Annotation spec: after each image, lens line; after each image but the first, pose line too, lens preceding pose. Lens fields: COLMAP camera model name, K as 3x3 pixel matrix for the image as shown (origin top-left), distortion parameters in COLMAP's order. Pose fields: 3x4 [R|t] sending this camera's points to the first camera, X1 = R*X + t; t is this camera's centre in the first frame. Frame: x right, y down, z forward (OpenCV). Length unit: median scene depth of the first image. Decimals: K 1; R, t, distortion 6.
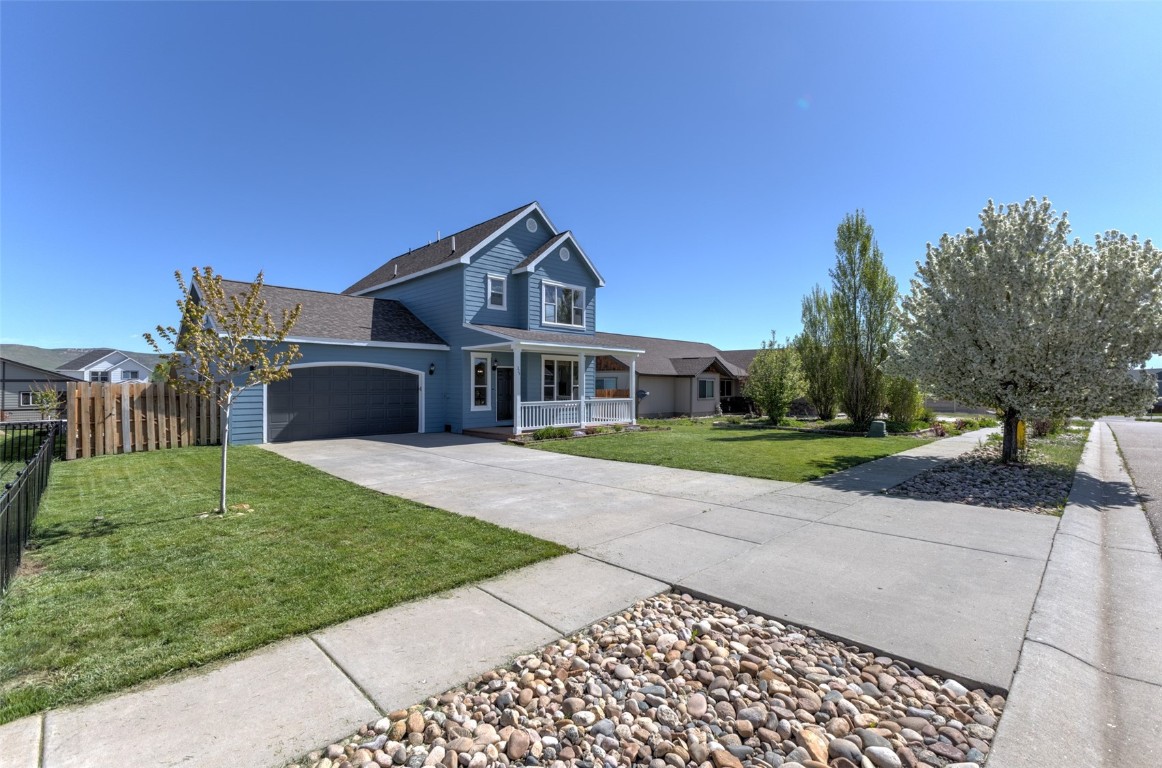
lens RADIAL K [[520.0, 0, 591.0], [0, 520.0, 379.8], [0, 0, 1]] dist [0.013390, -0.002200]
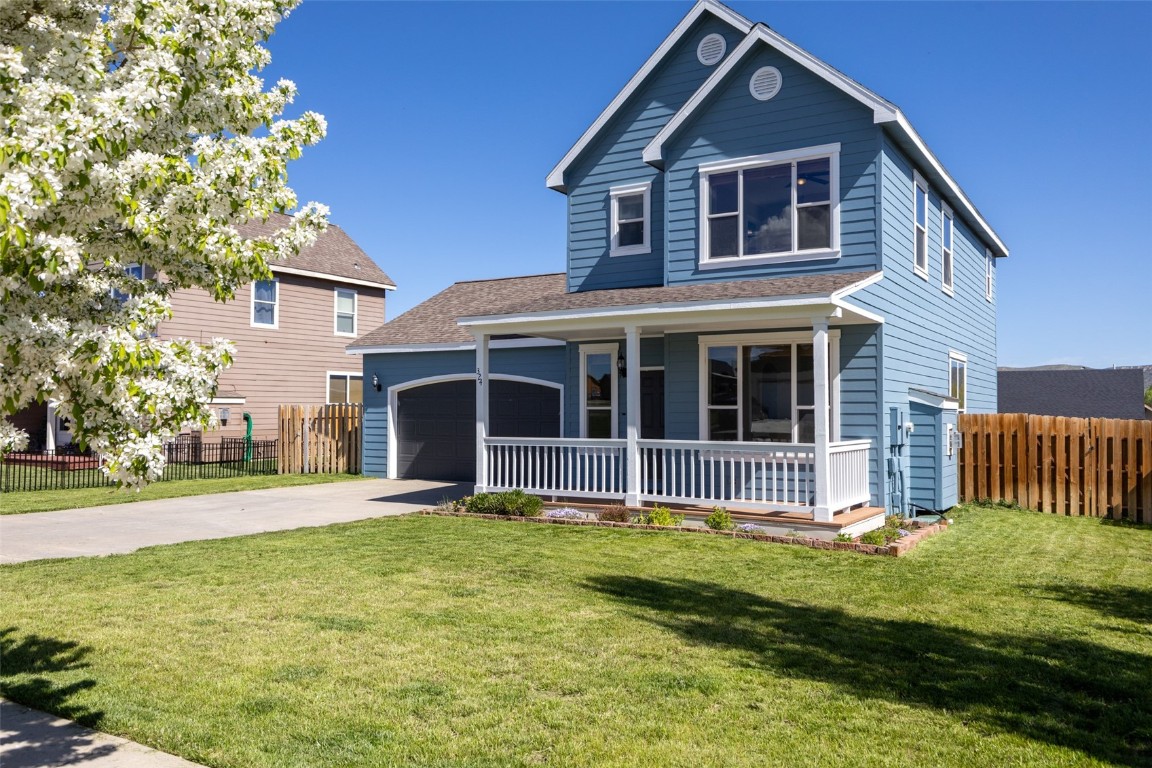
lens RADIAL K [[918.5, 0, 573.3], [0, 918.5, 387.1], [0, 0, 1]] dist [0.028642, -0.008052]
pose [[0.210051, -0.030413, -0.977217, 0.658076], [0.003849, 0.999534, -0.030280, 0.017944], [0.977683, 0.002599, 0.210070, 0.753840]]
